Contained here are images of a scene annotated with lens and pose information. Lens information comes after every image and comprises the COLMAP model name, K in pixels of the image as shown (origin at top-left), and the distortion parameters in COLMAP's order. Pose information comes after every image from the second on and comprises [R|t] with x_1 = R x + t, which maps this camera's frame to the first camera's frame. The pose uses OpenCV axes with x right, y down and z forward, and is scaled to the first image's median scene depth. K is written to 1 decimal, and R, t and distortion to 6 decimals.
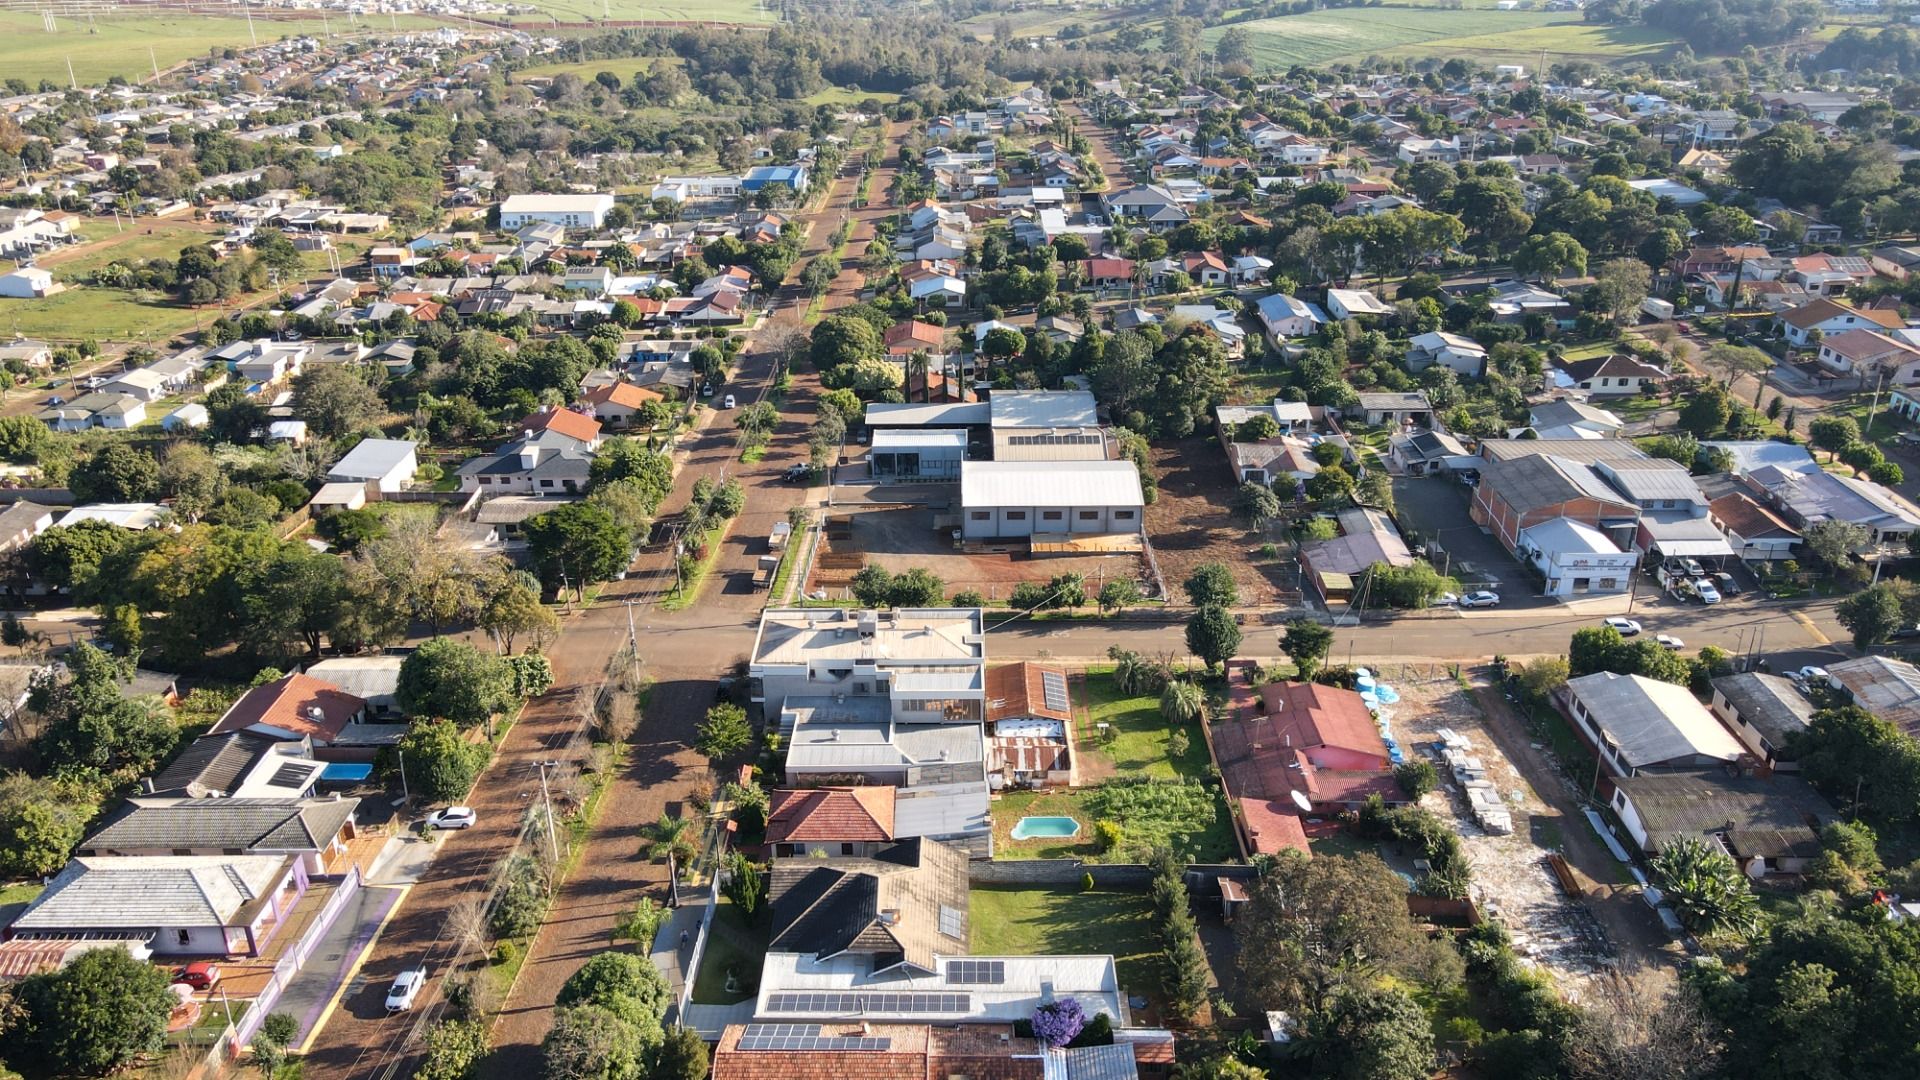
lens RADIAL K [[1418.1, 0, 961.3], [0, 1418.1, 526.5], [0, 0, 1]] dist [-0.015830, 0.059791]
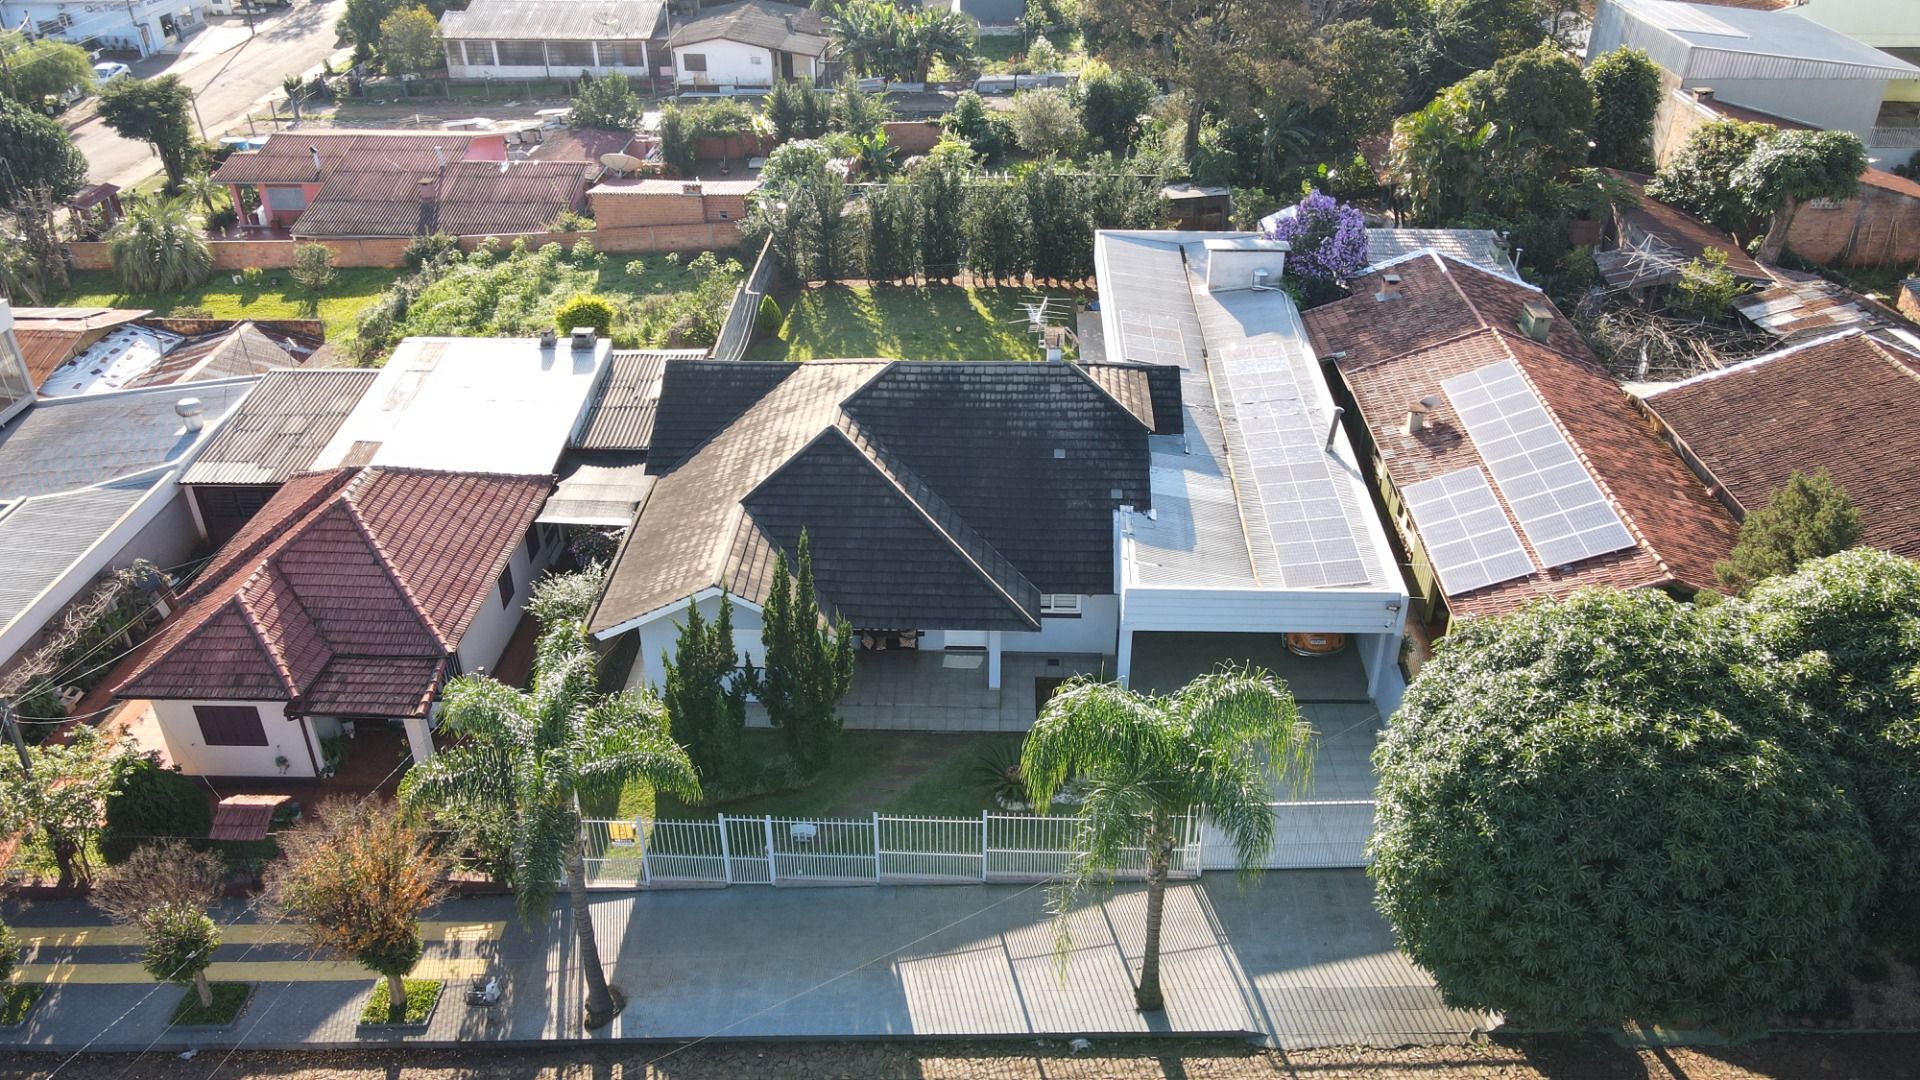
lens RADIAL K [[1418.1, 0, 961.3], [0, 1418.1, 526.5], [0, 0, 1]] dist [-0.015830, 0.059791]
pose [[0.034283, -0.504716, 0.862605, -0.298845], [0.403827, 0.796510, 0.449994, 0.095335], [-0.914193, 0.332916, 0.231125, 0.698428]]
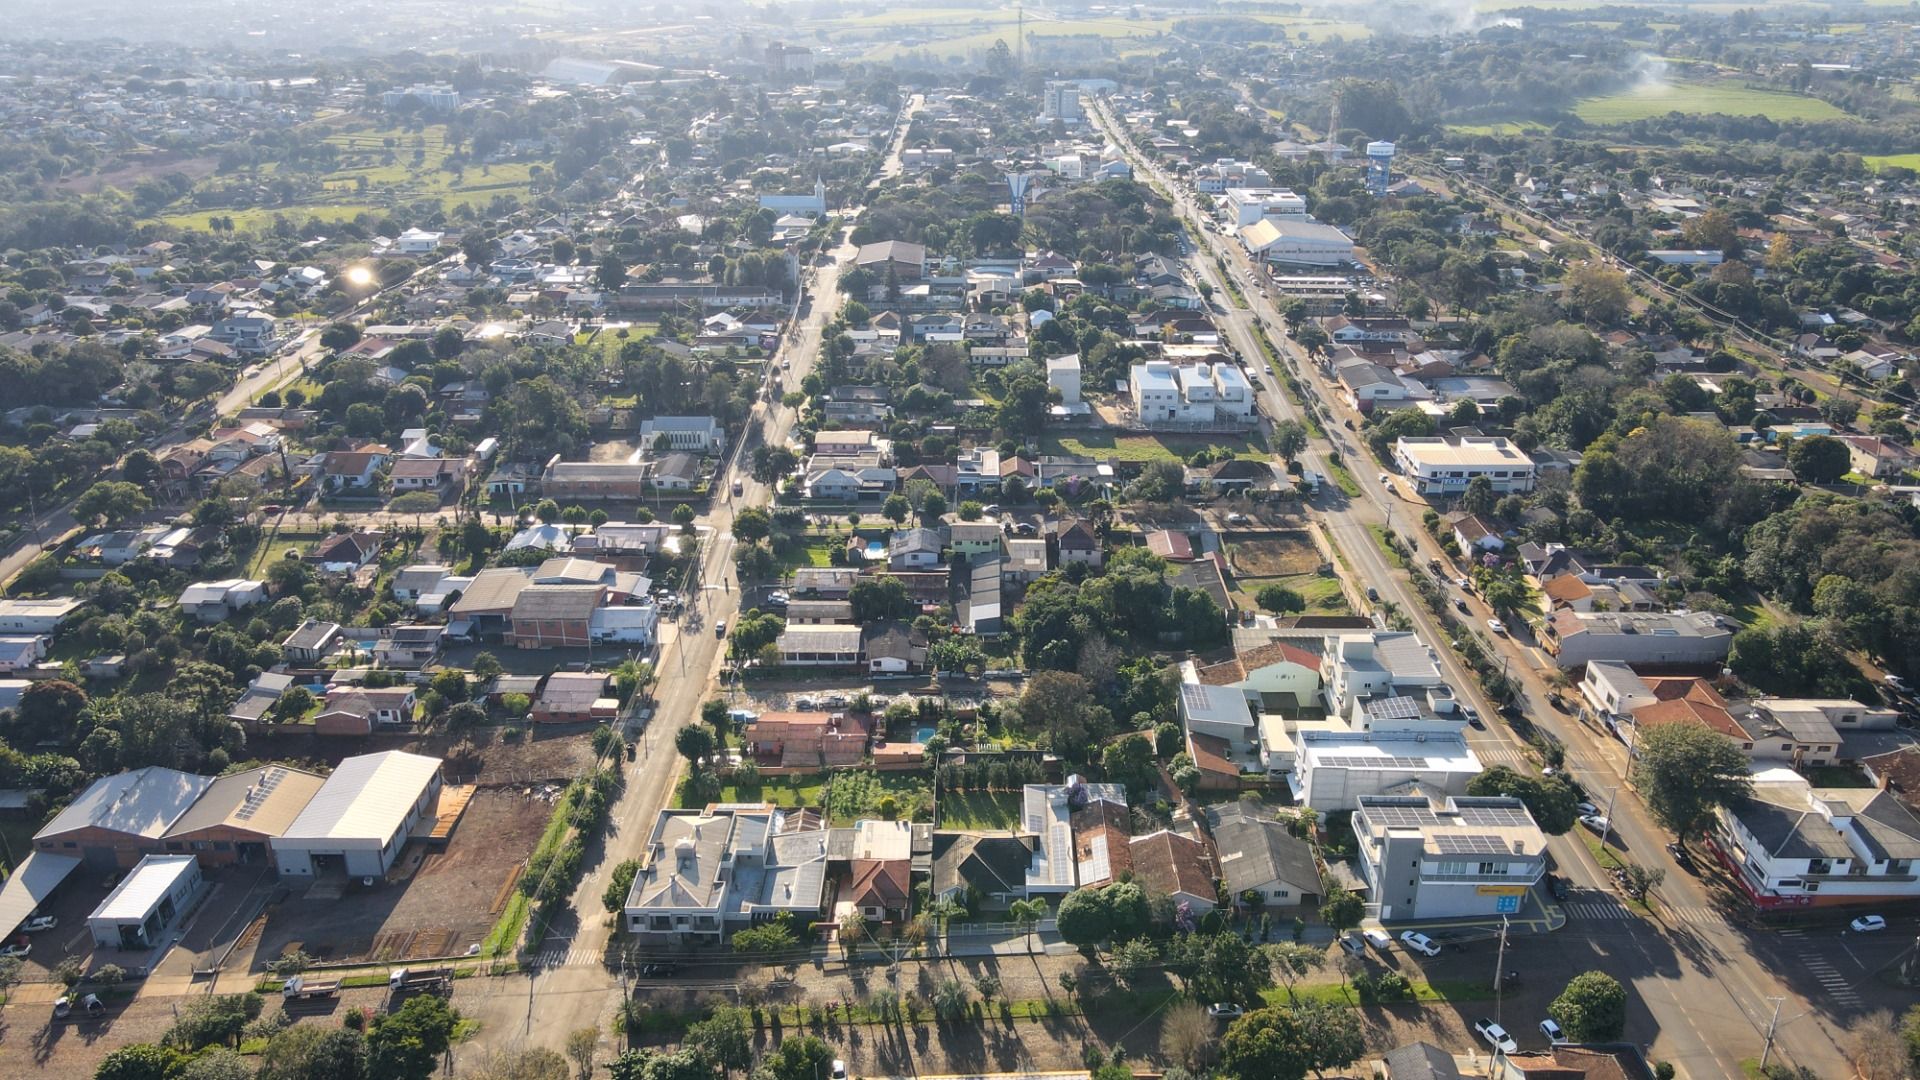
lens RADIAL K [[1418.1, 0, 961.3], [0, 1418.1, 526.5], [0, 0, 1]] dist [-0.015830, 0.059791]
pose [[0.009007, -0.366735, 0.930282, -1.246252], [0.403275, 0.852641, 0.332223, -0.553952], [-0.915035, 0.372167, 0.155575, 0.447384]]
